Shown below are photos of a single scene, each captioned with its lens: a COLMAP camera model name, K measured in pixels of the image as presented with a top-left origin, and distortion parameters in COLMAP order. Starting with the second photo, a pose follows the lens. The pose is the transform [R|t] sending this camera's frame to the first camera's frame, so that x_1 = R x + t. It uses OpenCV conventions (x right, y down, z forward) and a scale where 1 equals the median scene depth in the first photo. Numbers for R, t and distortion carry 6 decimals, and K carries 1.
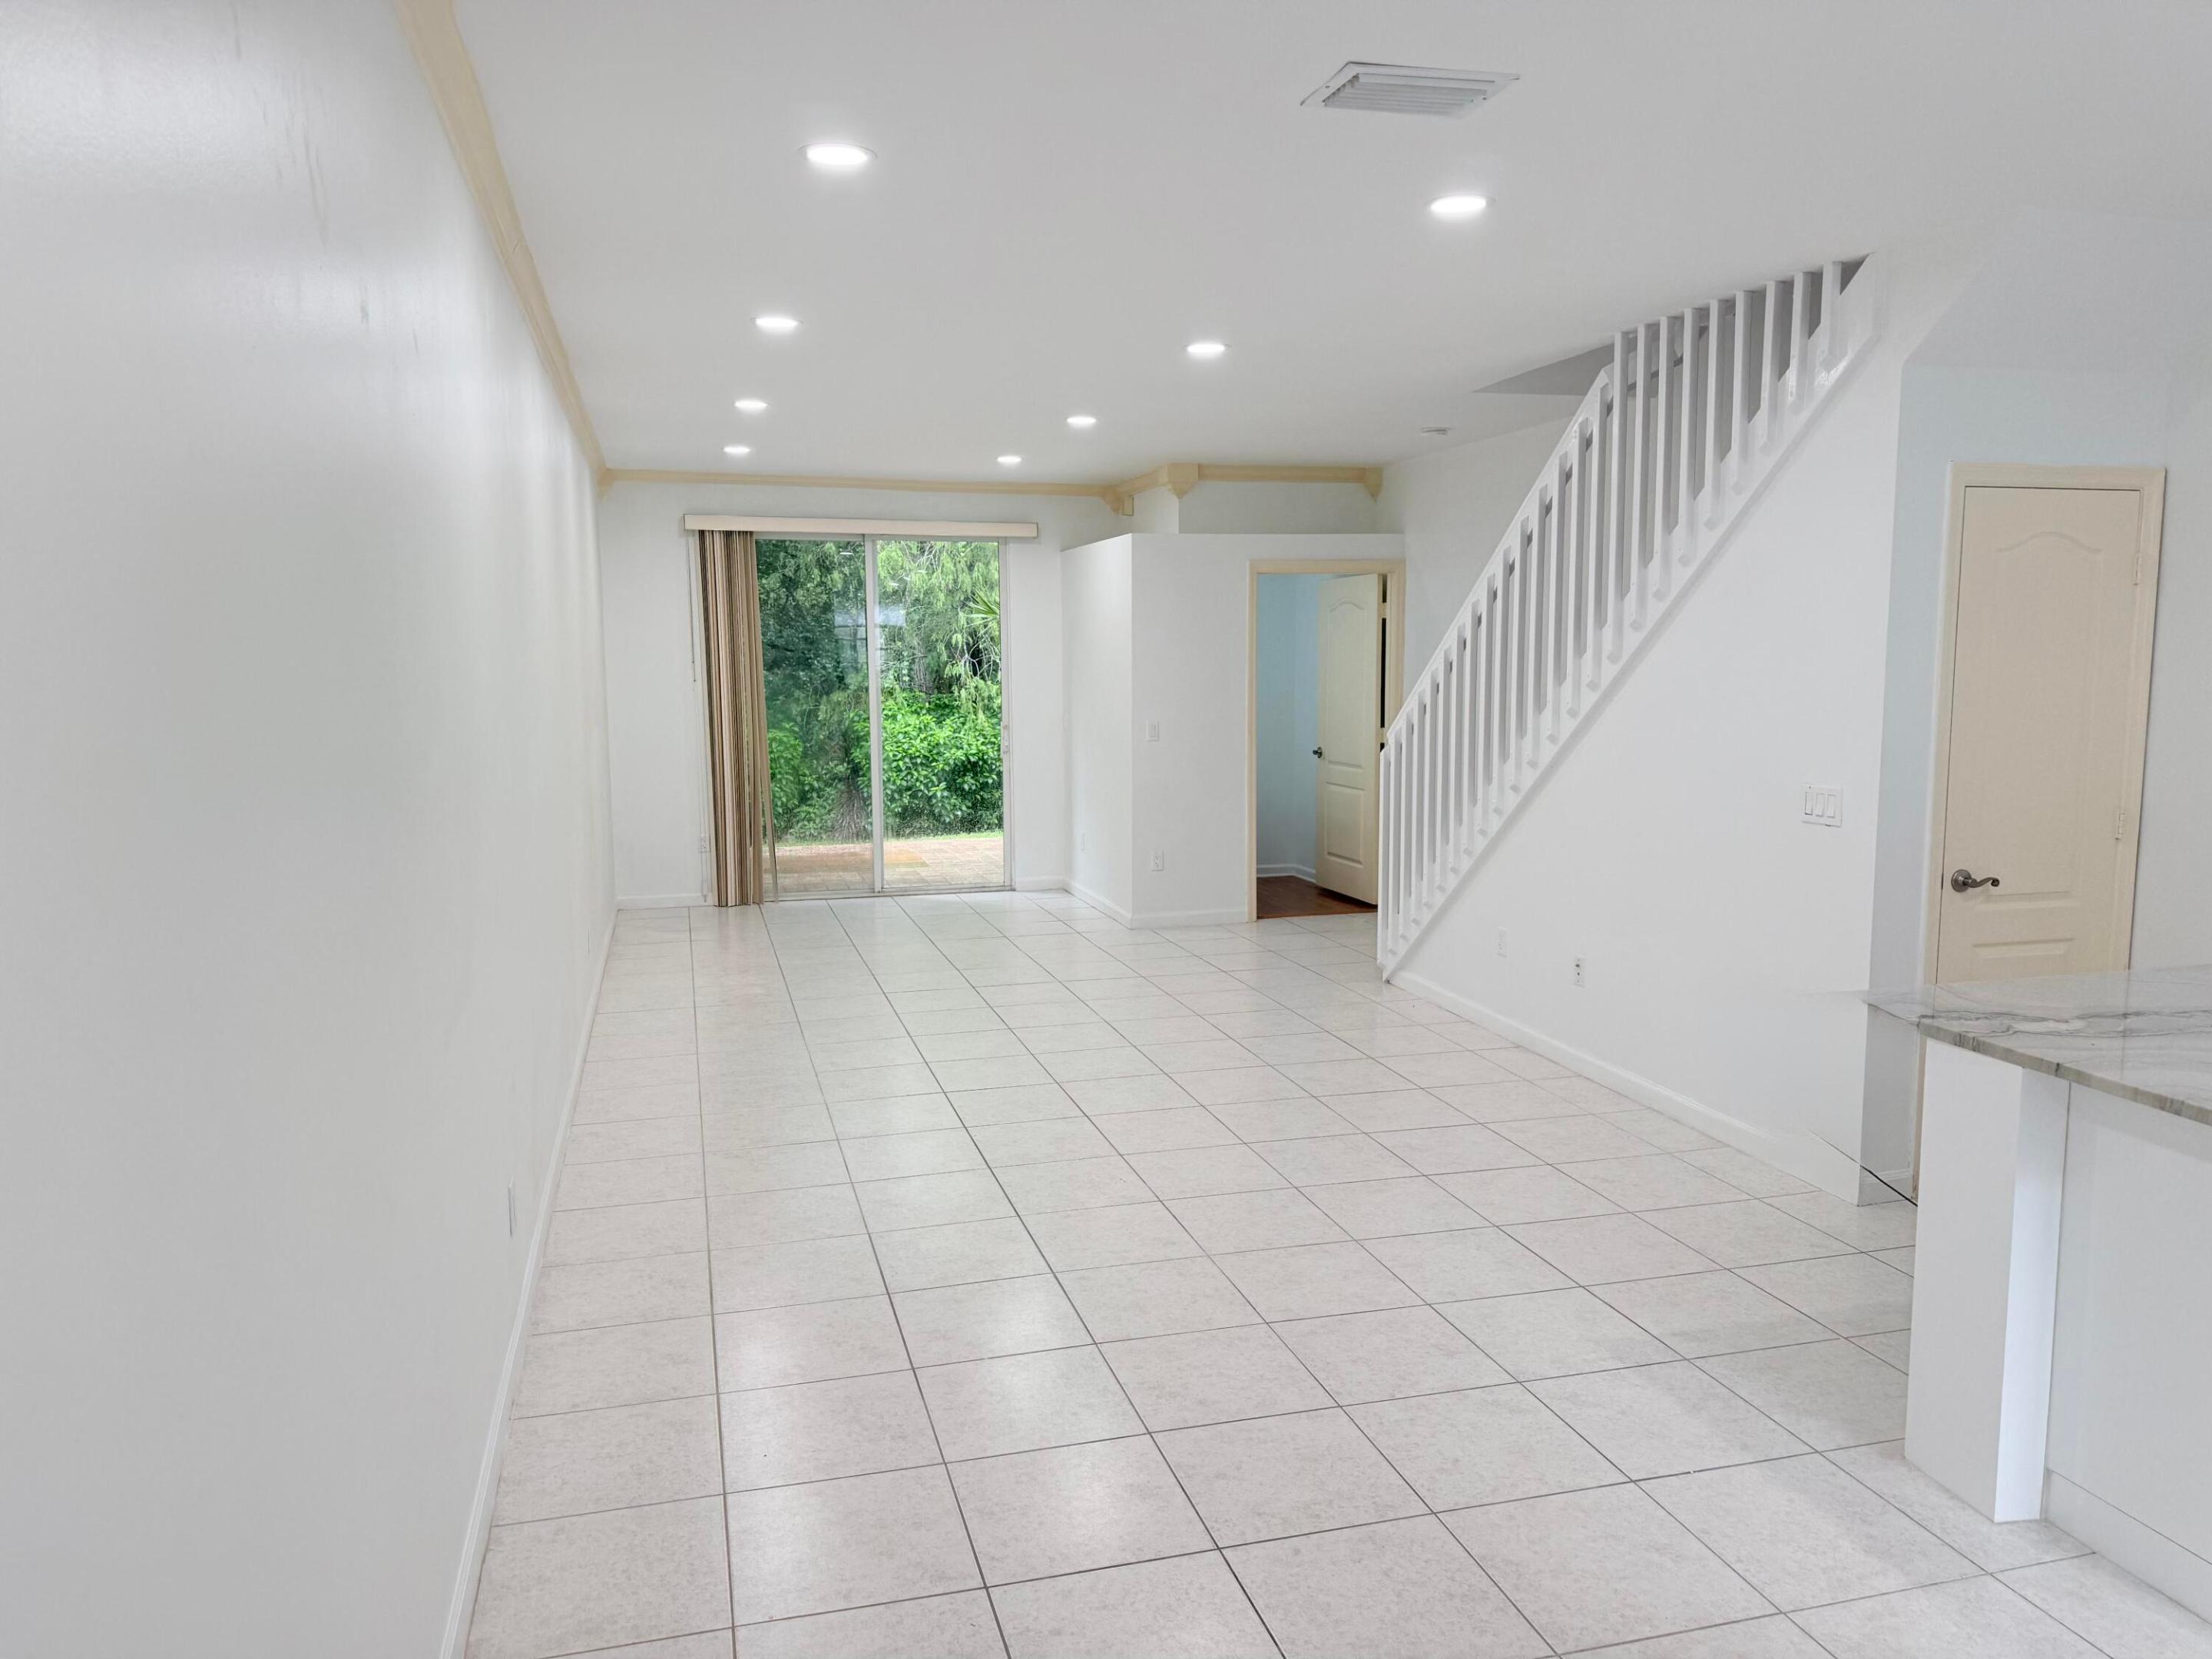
lens RADIAL K [[1550.5, 0, 1105.9], [0, 1550.5, 832.8], [0, 0, 1]] dist [0.029546, -0.032457]
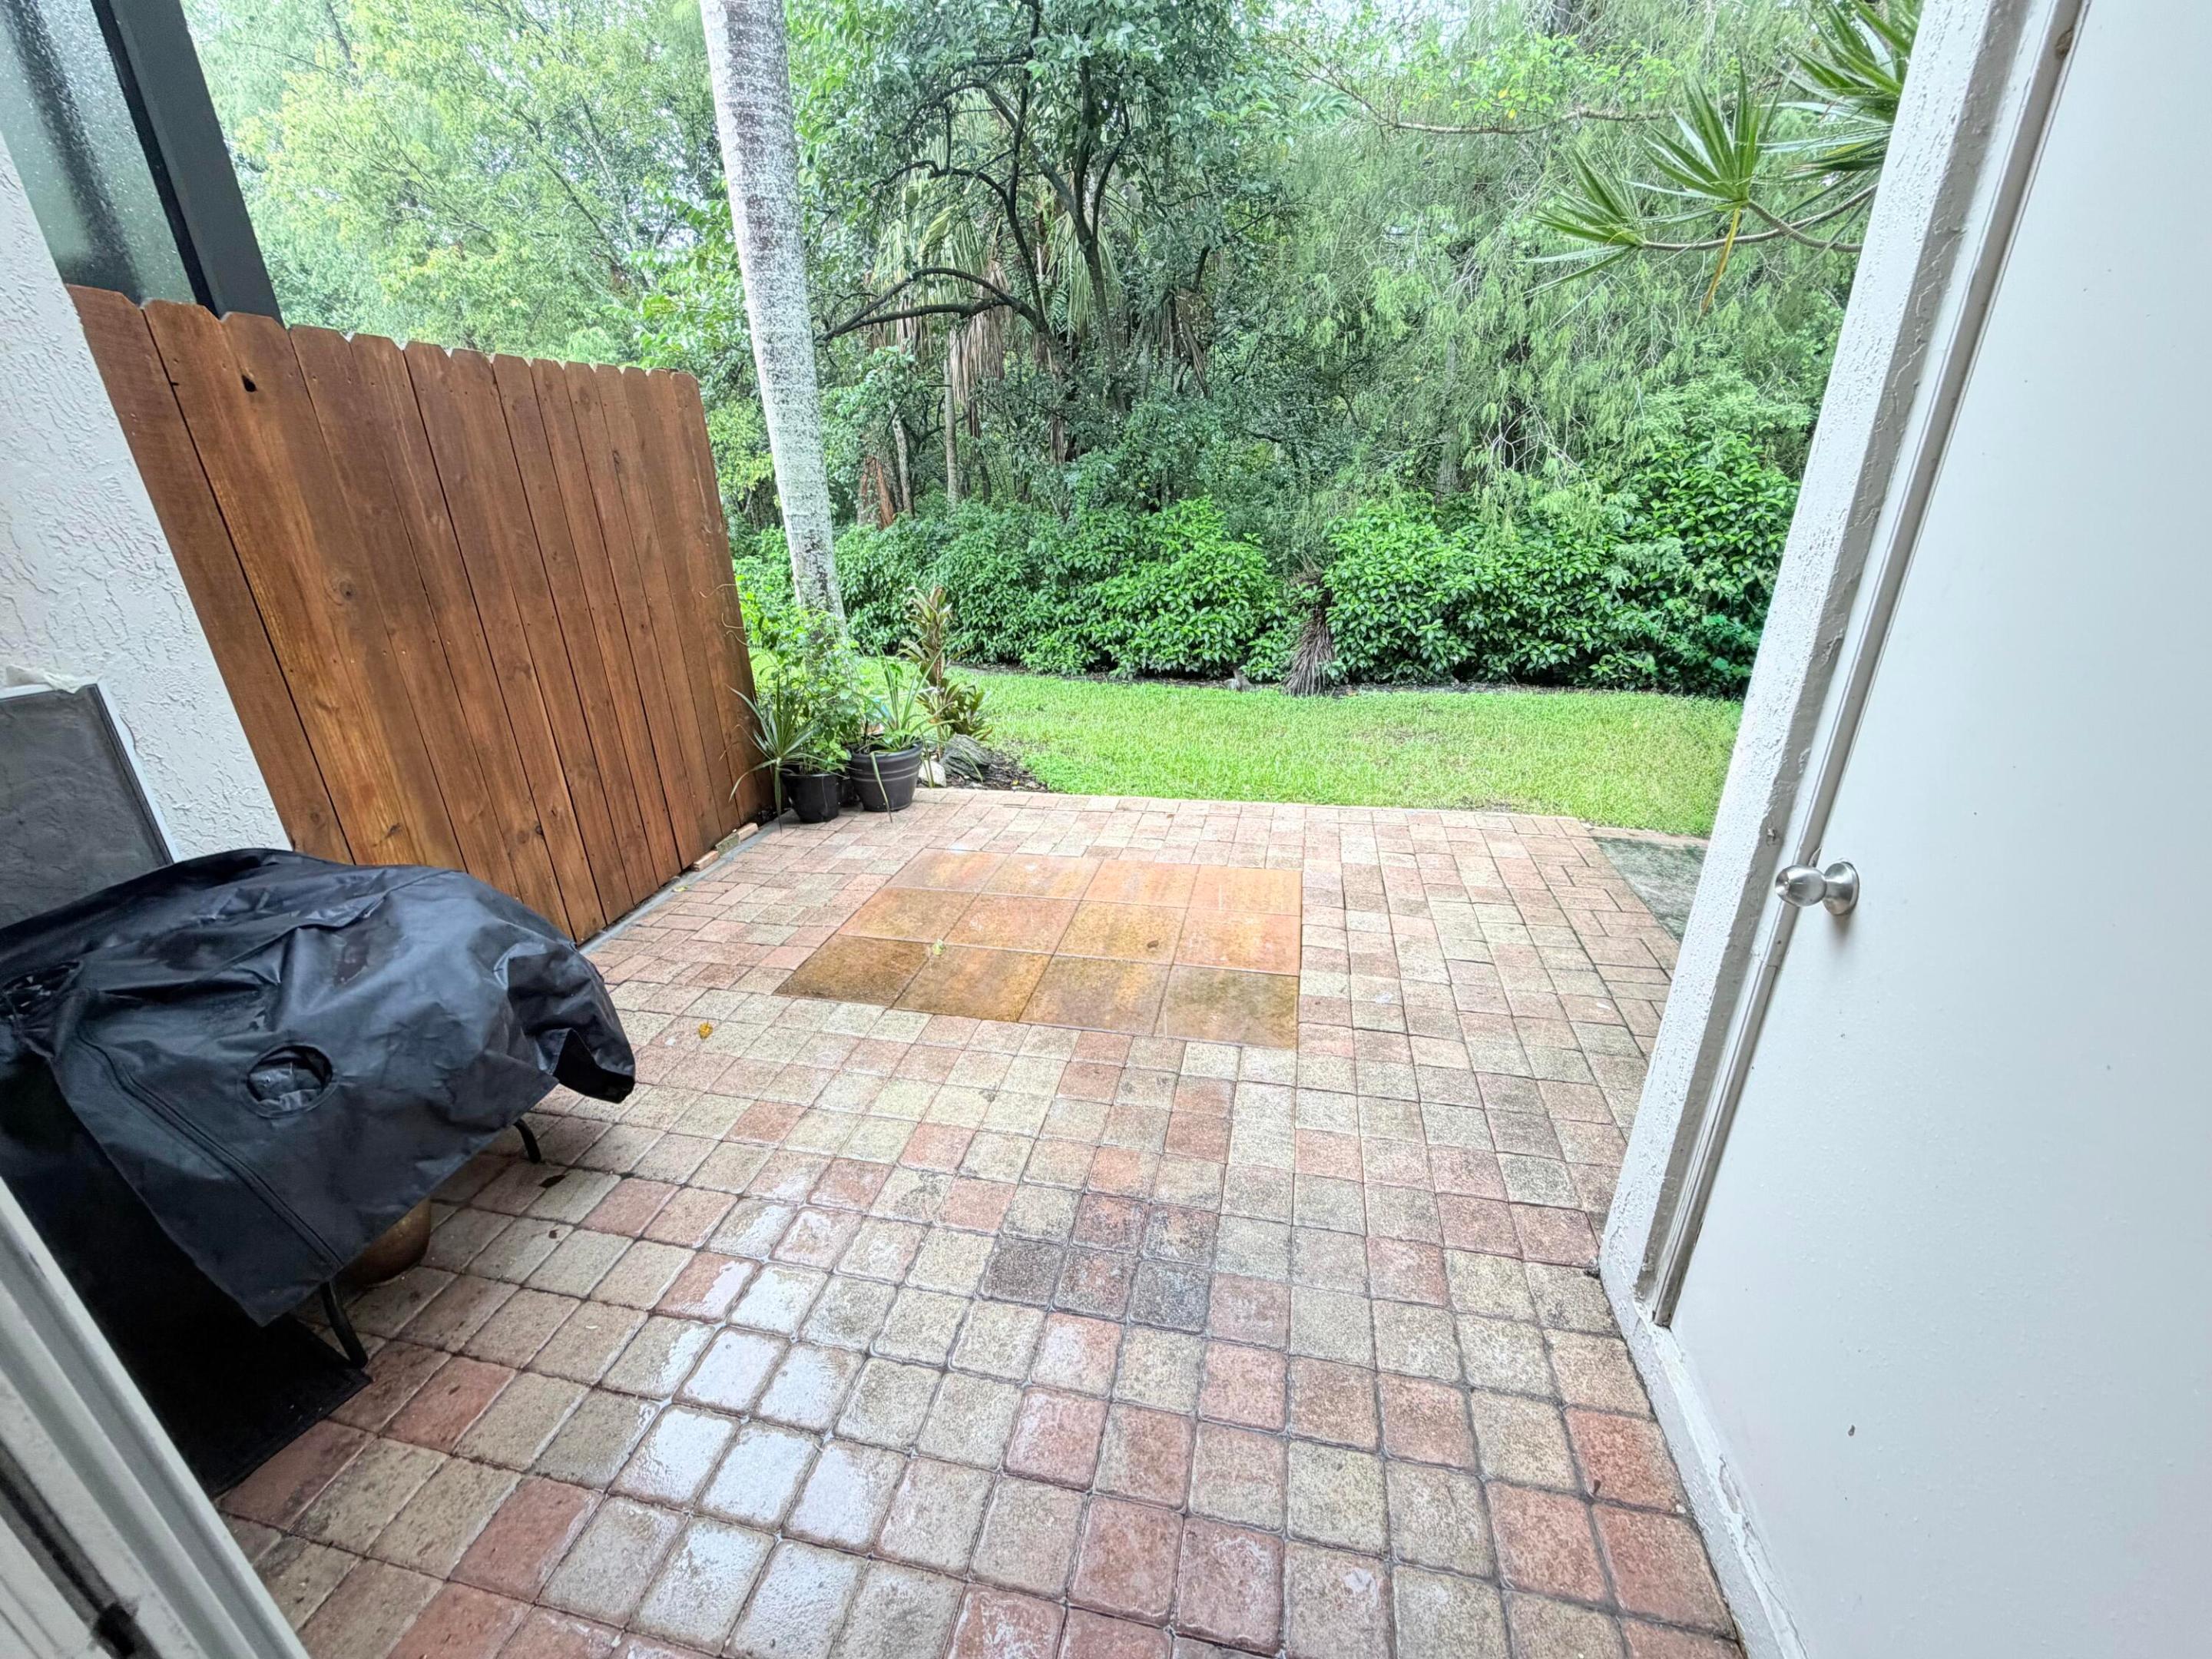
lens RADIAL K [[886.5, 0, 1095.8], [0, 886.5, 838.2], [0, 0, 1]] dist [0.000632, 0.000320]
pose [[0.882363, 0.164449, -0.440899, -0.043767], [-0.033685, 0.956618, 0.289392, -0.049182], [0.469362, -0.240498, 0.849624, 0.522250]]
